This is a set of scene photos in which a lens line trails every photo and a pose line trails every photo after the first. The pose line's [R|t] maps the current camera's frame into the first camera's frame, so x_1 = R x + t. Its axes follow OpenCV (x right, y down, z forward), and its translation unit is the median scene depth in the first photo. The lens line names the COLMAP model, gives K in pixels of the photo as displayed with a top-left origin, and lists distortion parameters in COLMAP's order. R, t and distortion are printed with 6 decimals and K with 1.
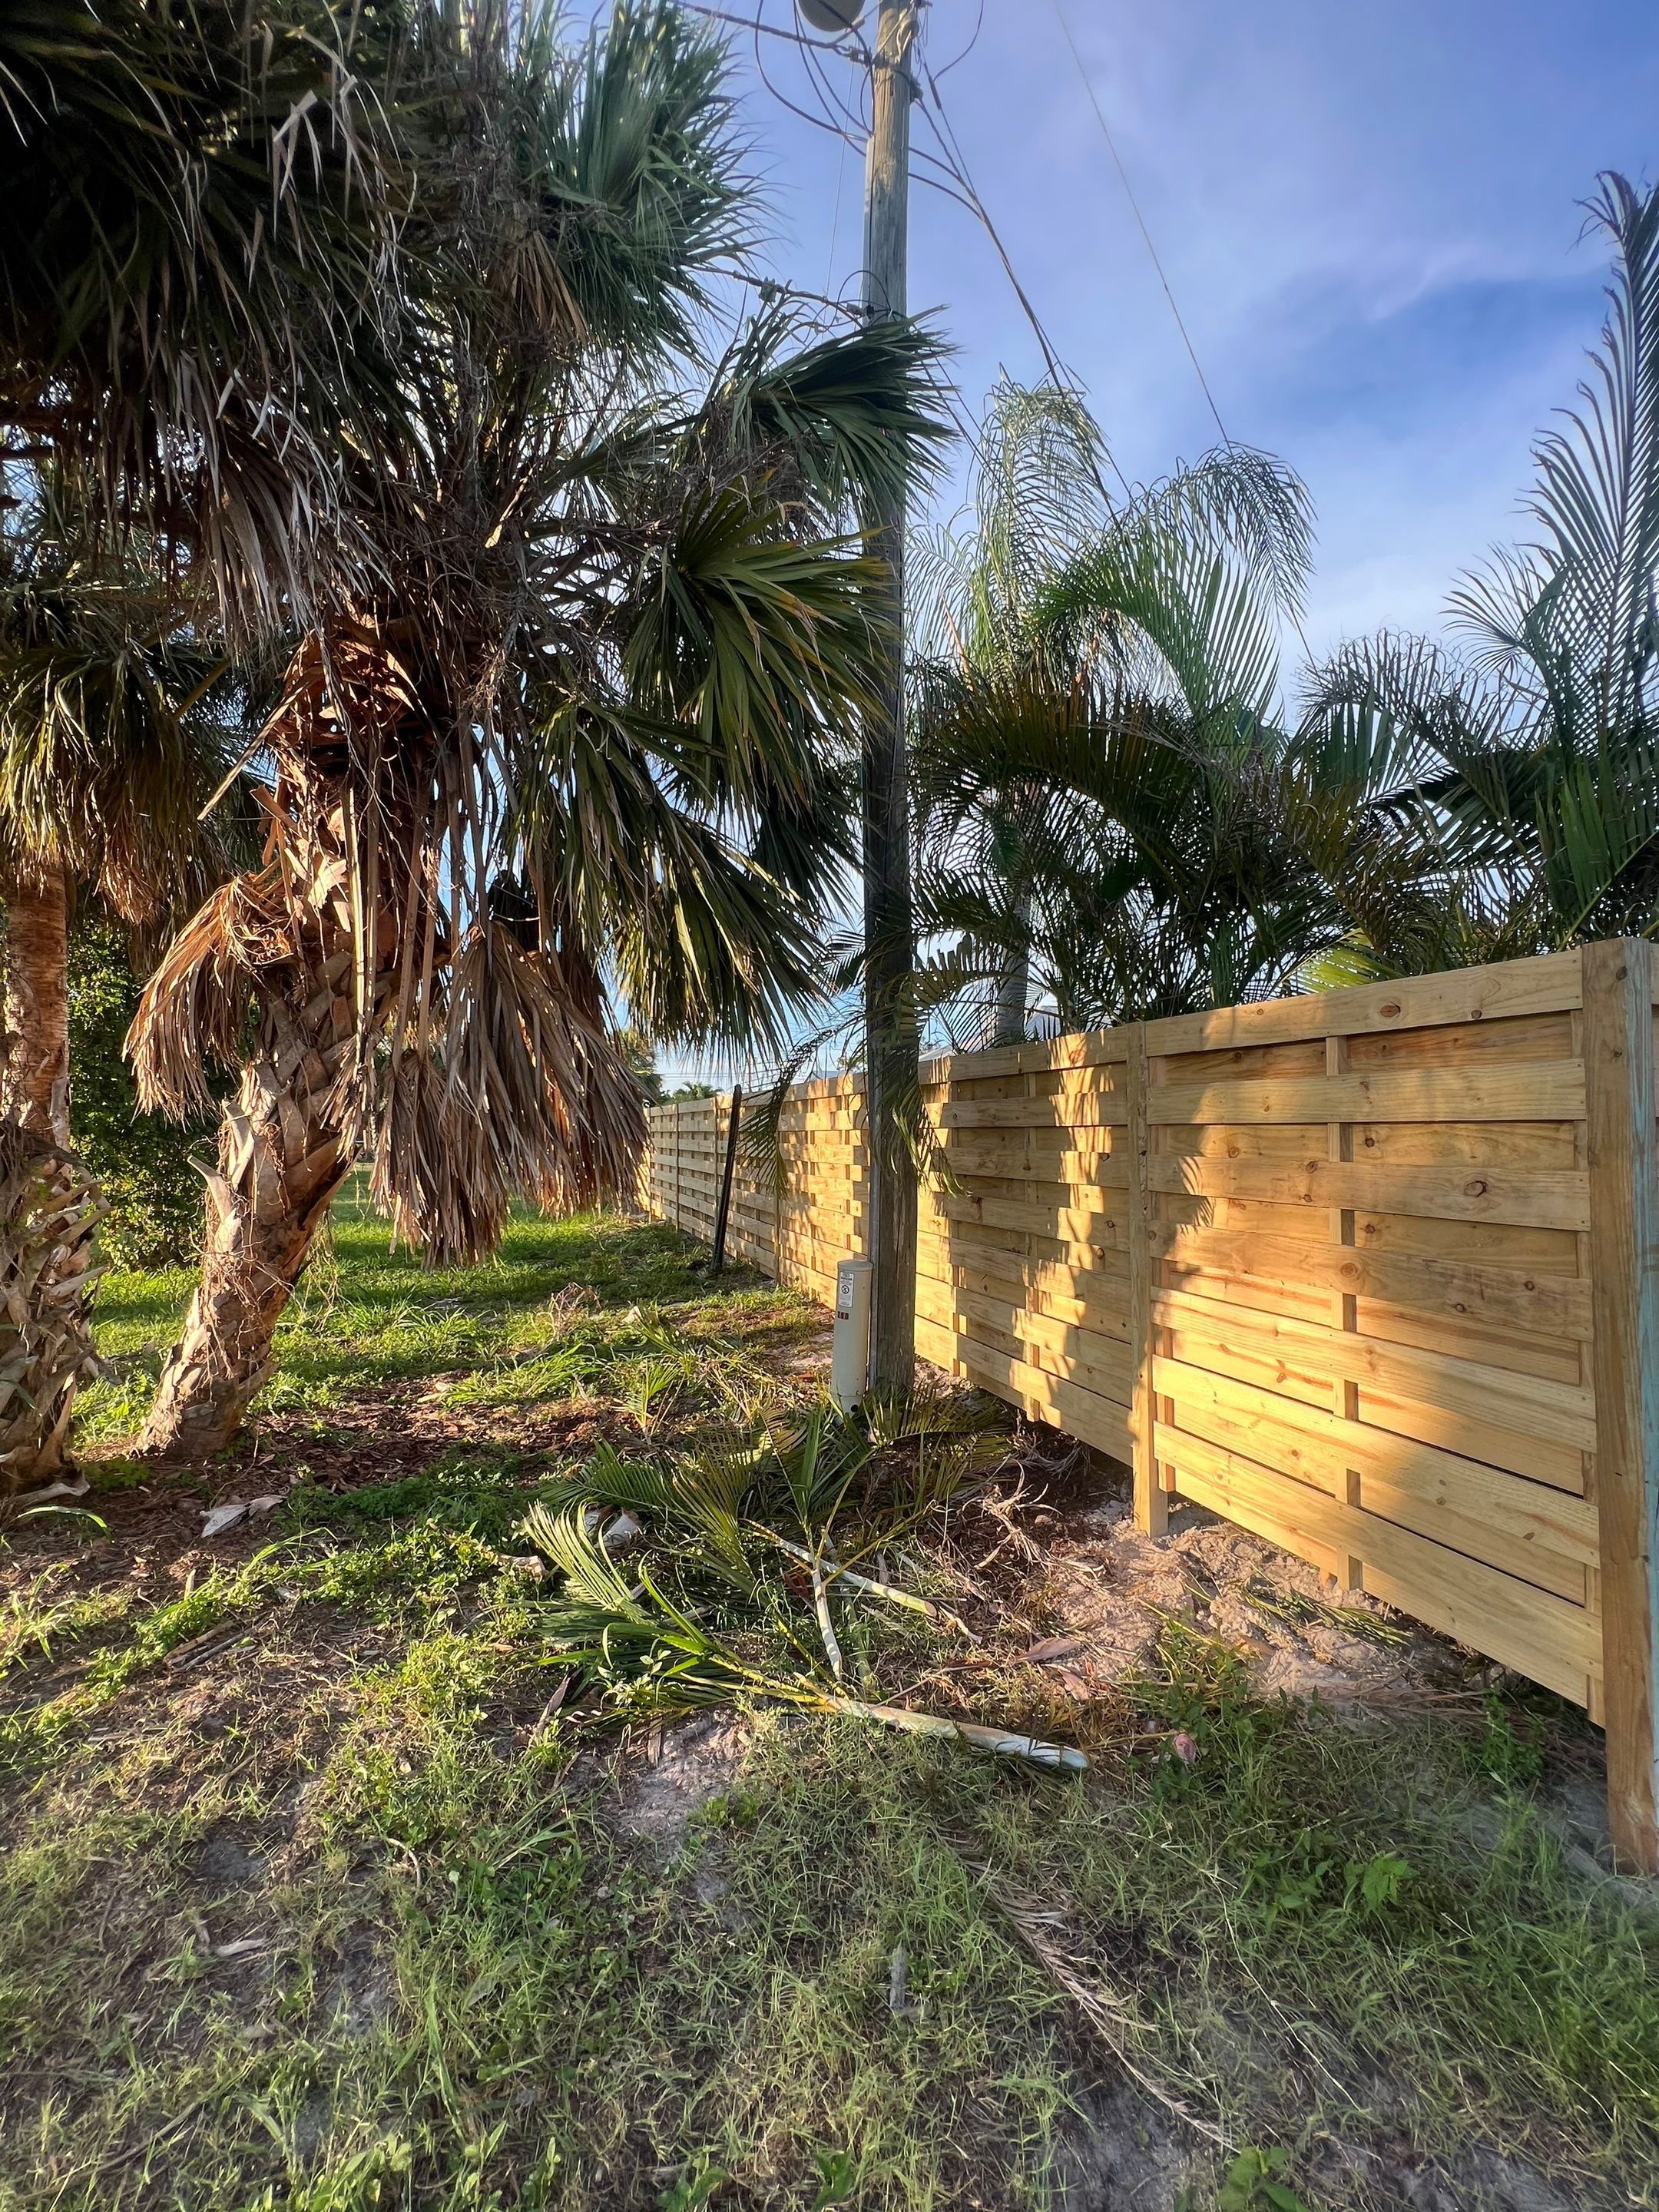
lens RADIAL K [[870.5, 0, 809.4], [0, 870.5, 1114.7], [0, 0, 1]] dist [-0.001660, -0.000858]
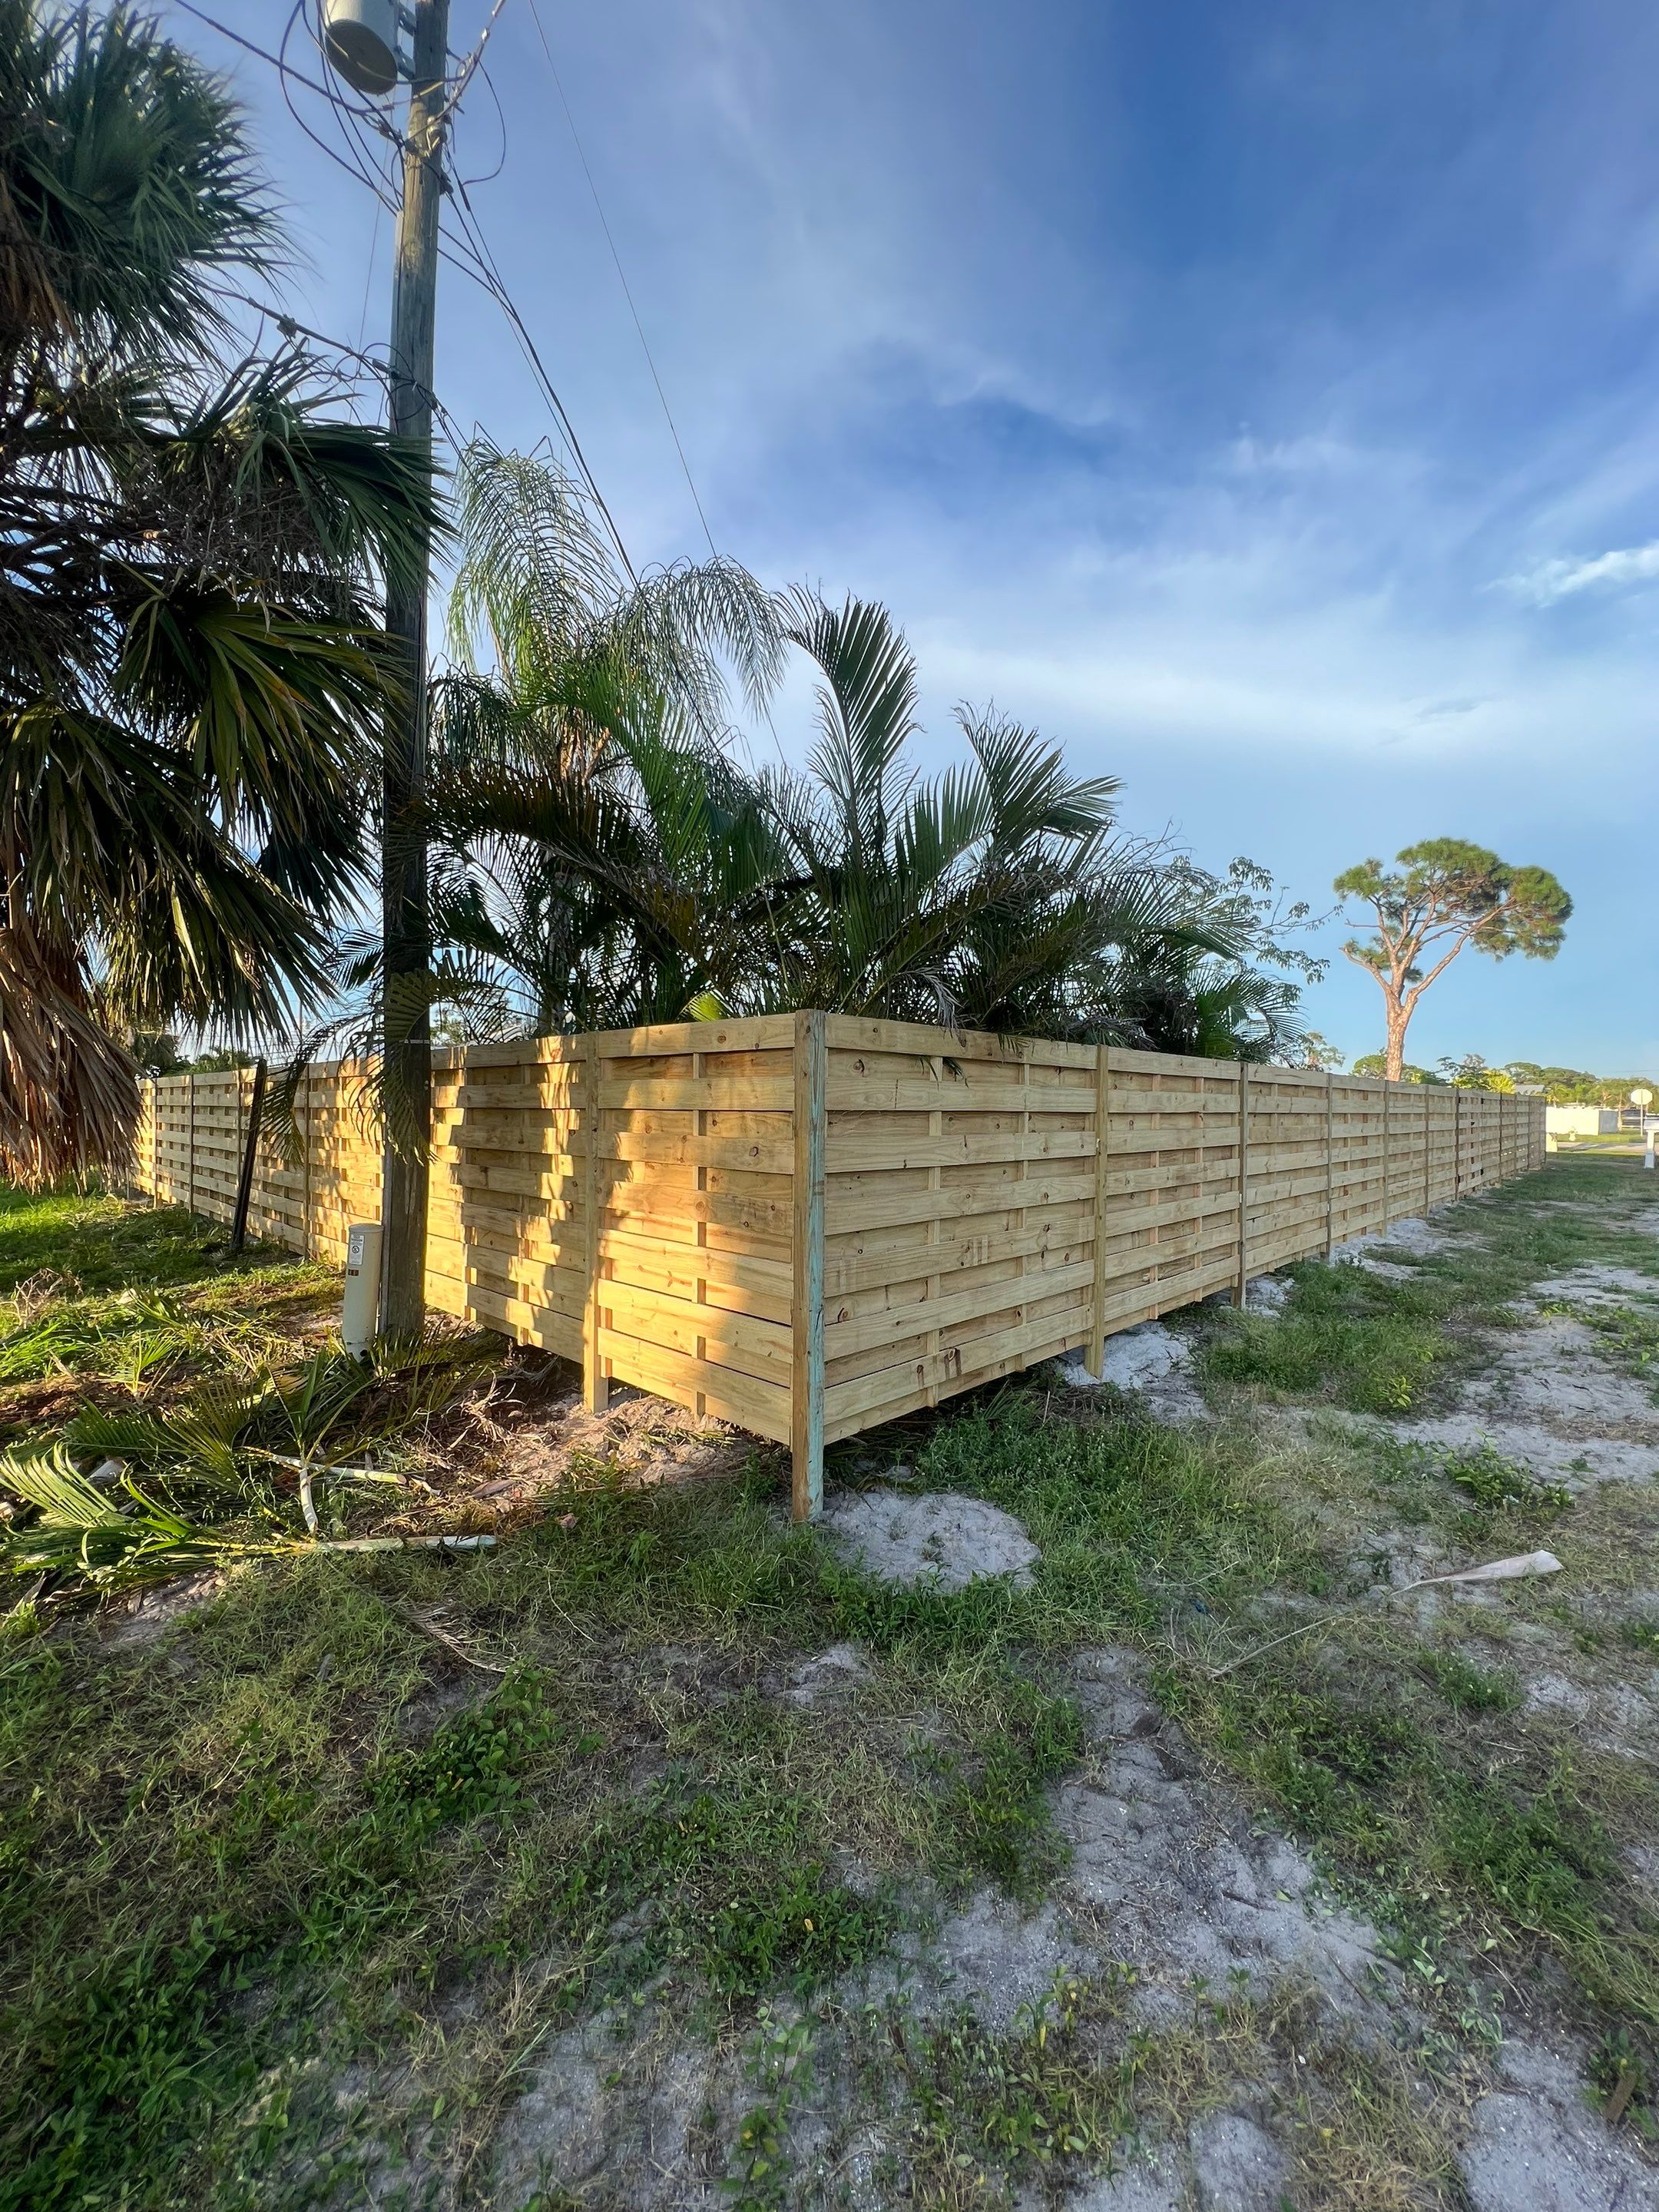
lens RADIAL K [[870.5, 0, 809.4], [0, 870.5, 1114.7], [0, 0, 1]] dist [-0.001660, -0.000858]
pose [[0.896484, 0.011836, 0.442917, 0.077677], [-0.022724, 0.999556, 0.019284, -0.011278], [-0.442492, -0.027353, 0.896355, -0.315632]]
